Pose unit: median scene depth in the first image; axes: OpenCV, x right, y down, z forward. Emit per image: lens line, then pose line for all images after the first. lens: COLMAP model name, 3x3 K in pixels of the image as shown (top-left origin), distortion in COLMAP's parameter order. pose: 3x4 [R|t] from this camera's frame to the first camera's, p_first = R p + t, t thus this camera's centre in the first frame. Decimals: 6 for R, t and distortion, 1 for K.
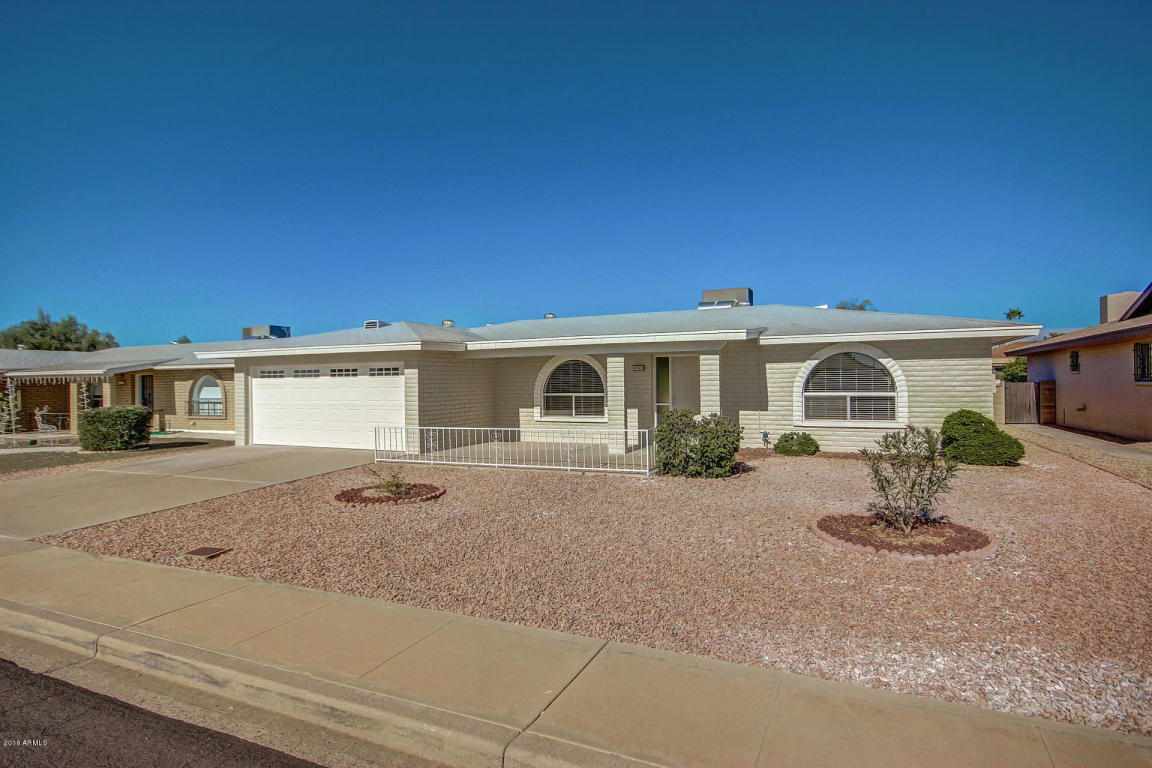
lens RADIAL K [[621.8, 0, 576.0], [0, 621.8, 384.0], [0, 0, 1]] dist [0.014131, -0.001067]
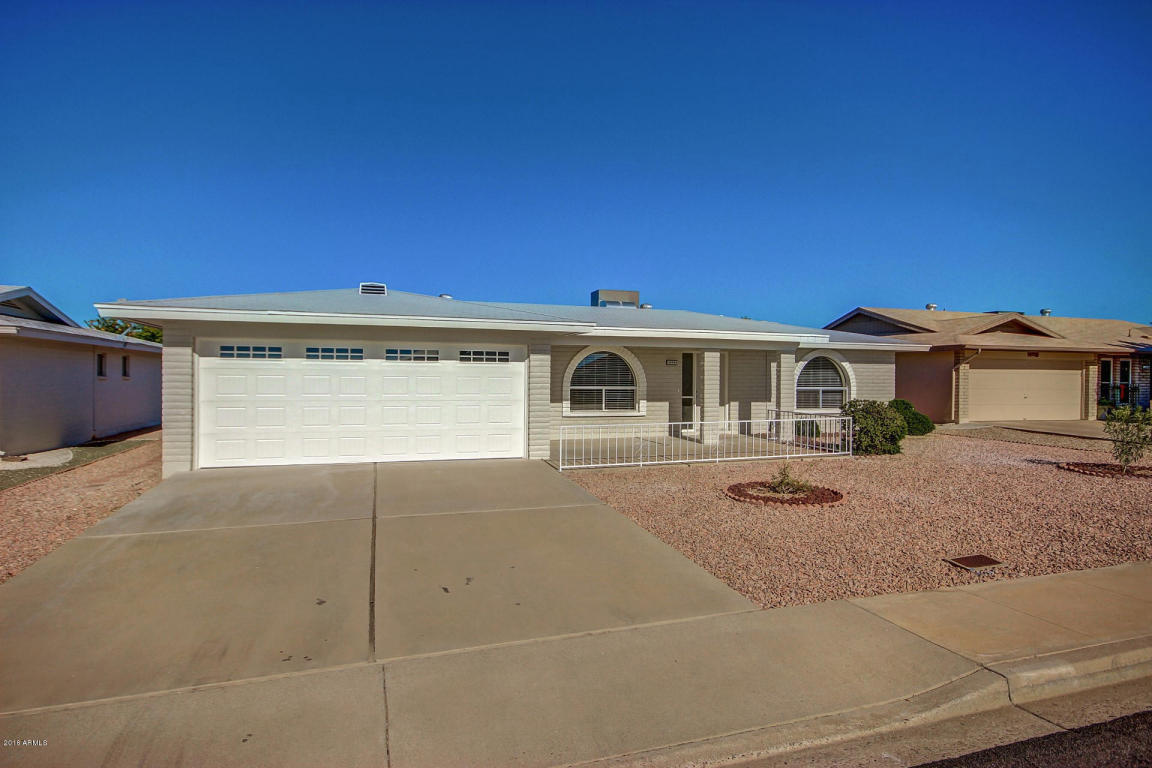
lens RADIAL K [[634.0, 0, 576.0], [0, 634.0, 384.0], [0, 0, 1]] dist [0.012311, -0.000582]
pose [[0.717187, 0.009931, 0.696810, -0.740512], [-0.013649, 0.999907, -0.000203, 0.012465], [-0.696747, -0.009366, 0.717256, 0.343862]]
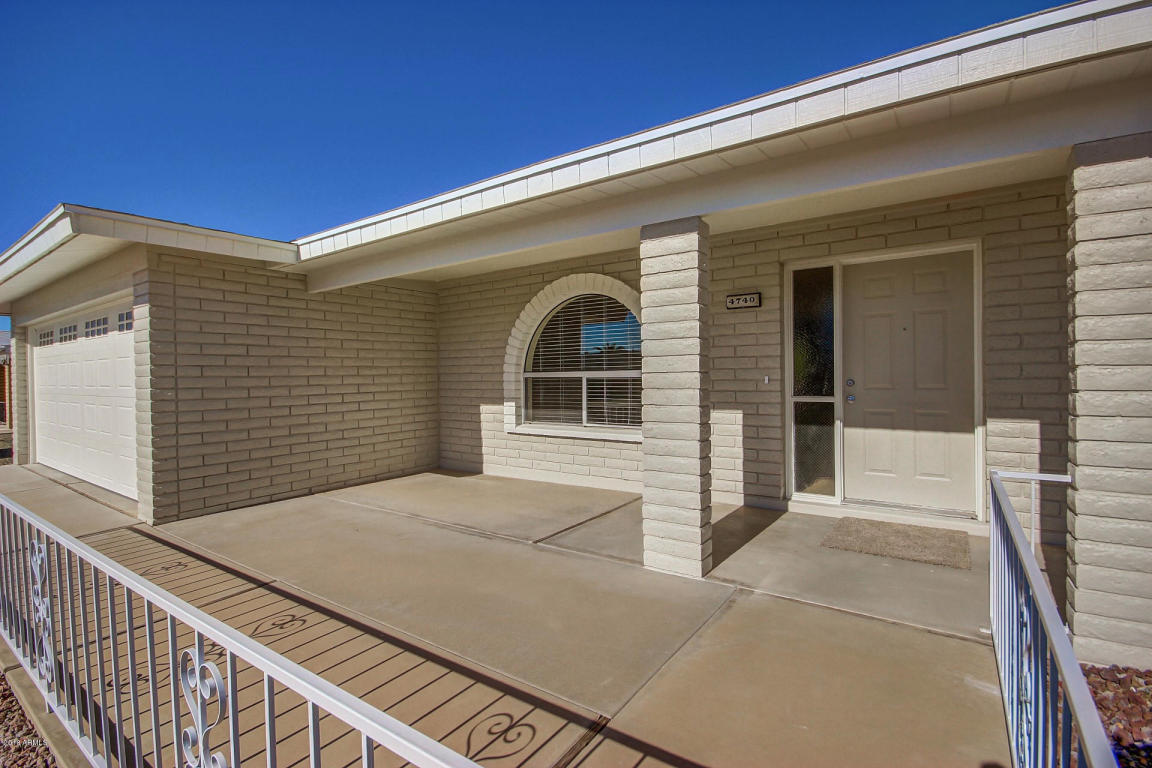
lens RADIAL K [[533.8, 0, 576.0], [0, 533.8, 384.0], [0, 0, 1]] dist [-0.000816, -0.000097]
pose [[0.985012, 0.001781, -0.172479, 0.056341], [0.000760, 0.999892, 0.014668, 0.018852], [0.172487, -0.014579, 0.984904, 0.656931]]
